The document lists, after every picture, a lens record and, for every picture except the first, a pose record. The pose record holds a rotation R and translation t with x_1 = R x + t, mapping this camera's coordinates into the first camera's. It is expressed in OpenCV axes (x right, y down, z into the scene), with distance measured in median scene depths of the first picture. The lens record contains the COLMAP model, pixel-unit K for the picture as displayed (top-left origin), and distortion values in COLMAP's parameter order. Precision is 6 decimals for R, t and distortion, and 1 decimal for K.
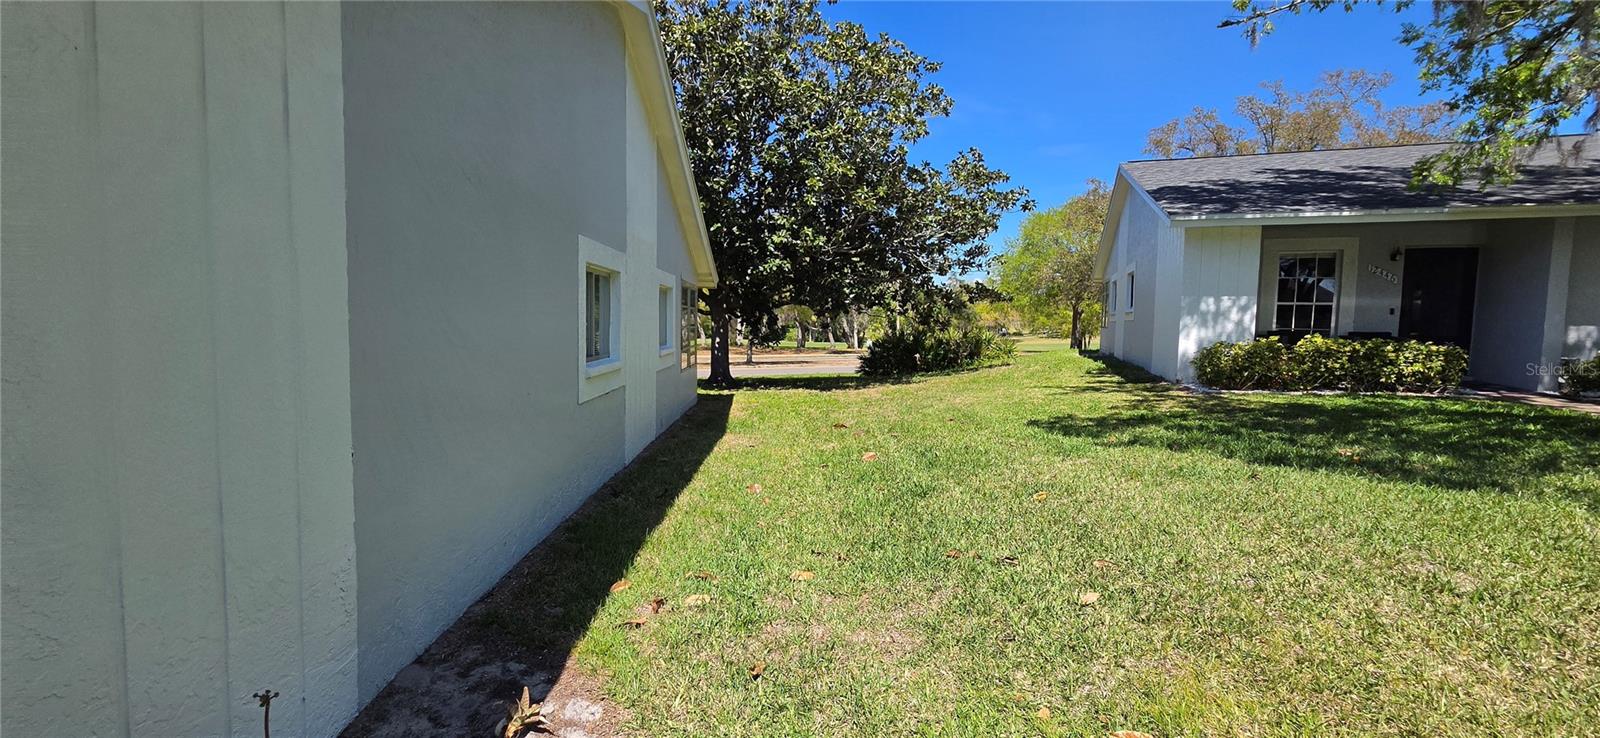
lens RADIAL K [[655.2, 0, 798.5], [0, 655.2, 368.0], [0, 0, 1]] dist [-0.002895, 0.003317]
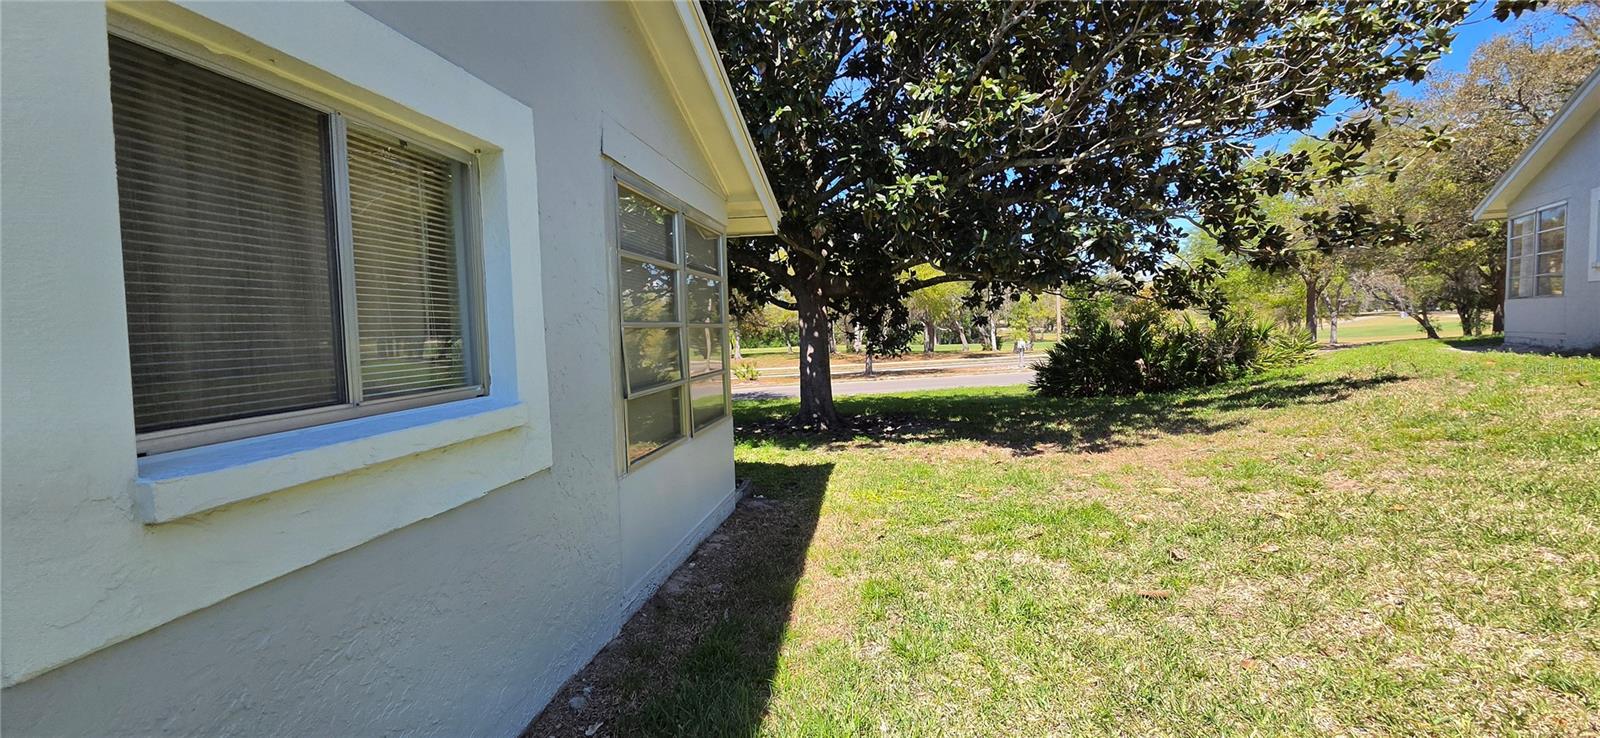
lens RADIAL K [[655.2, 0, 795.2], [0, 655.2, 372.4], [0, 0, 1]] dist [-0.002895, 0.003317]
pose [[0.981621, -0.032582, -0.188038, -0.021217], [0.032344, 0.999467, -0.004333, -0.017128], [0.188079, -0.001828, 0.982152, 0.342239]]
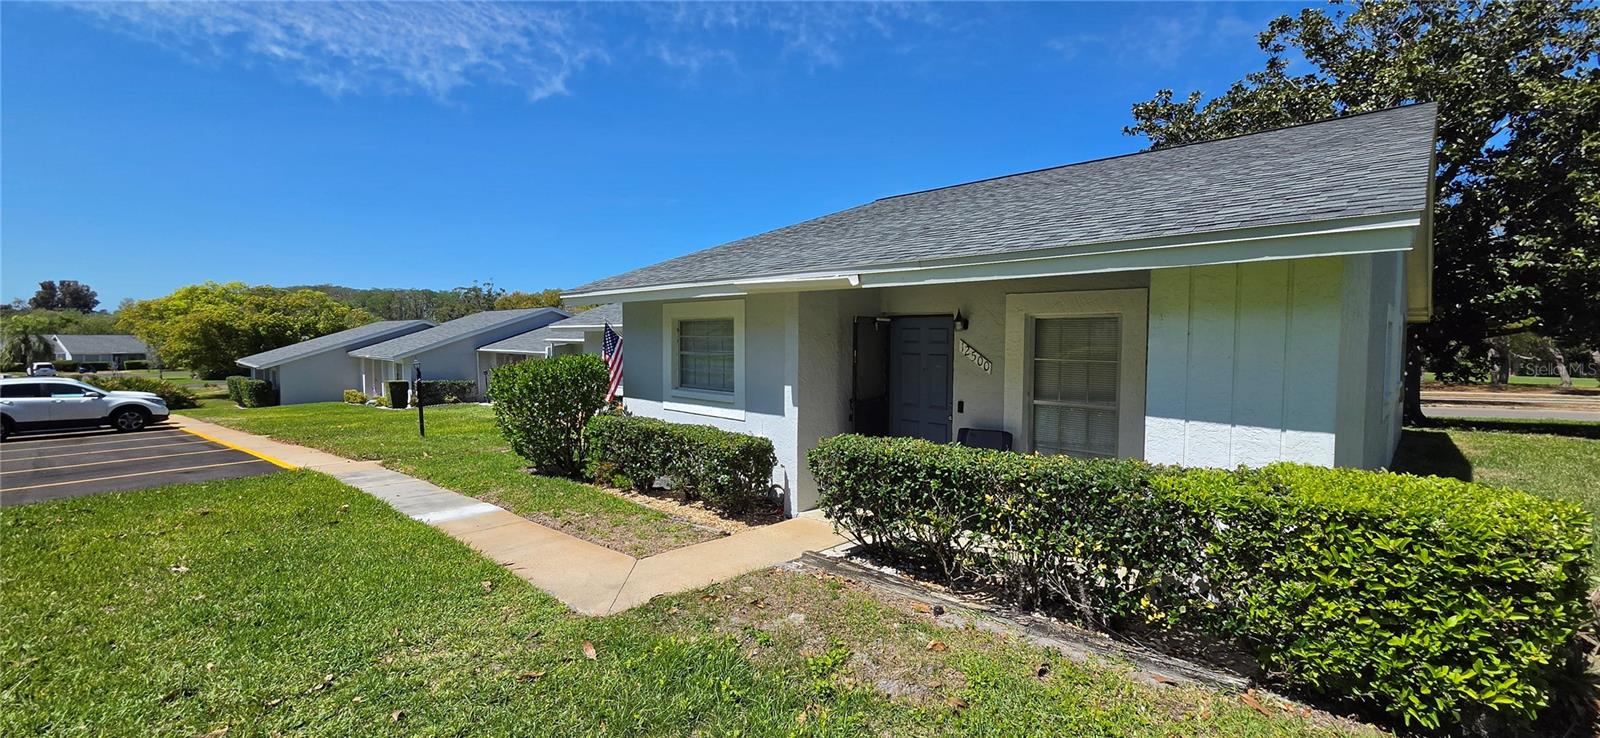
lens RADIAL K [[655.2, 0, 792.3], [0, 655.2, 368.0], [0, 0, 1]] dist [-0.002895, 0.003317]
pose [[0.693582, 0.022193, -0.720035, -0.046164], [-0.048680, 0.998685, -0.016109, 0.004727], [0.718731, 0.046224, 0.693750, -0.205210]]
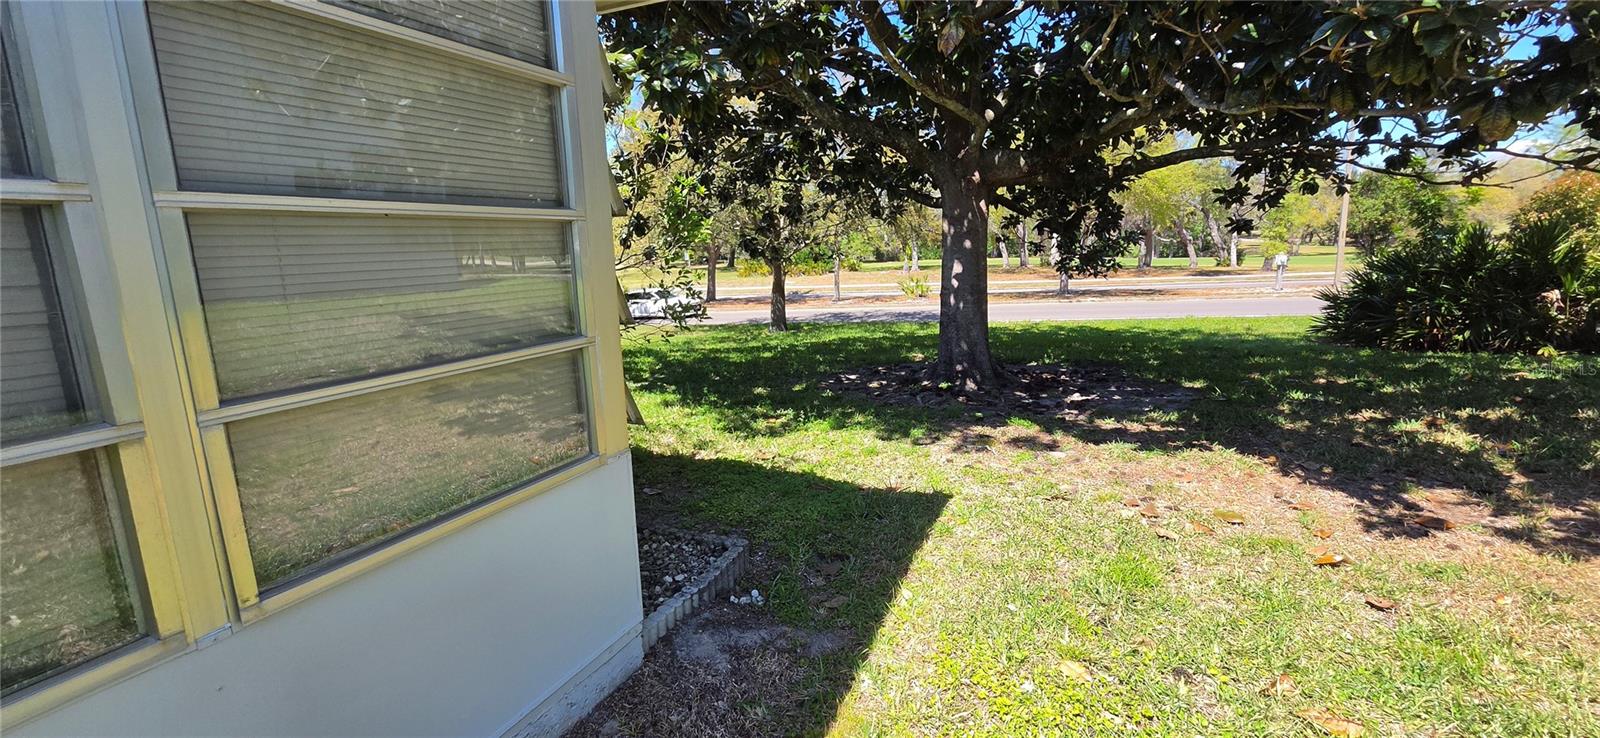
lens RADIAL K [[655.2, 0, 798.2], [0, 655.2, 364.8], [0, 0, 1]] dist [-0.002895, 0.003317]
pose [[0.893297, 0.043805, -0.447326, -0.025287], [0.008219, 0.993481, 0.113701, -0.025726], [0.449391, -0.105245, 0.887114, 0.500393]]
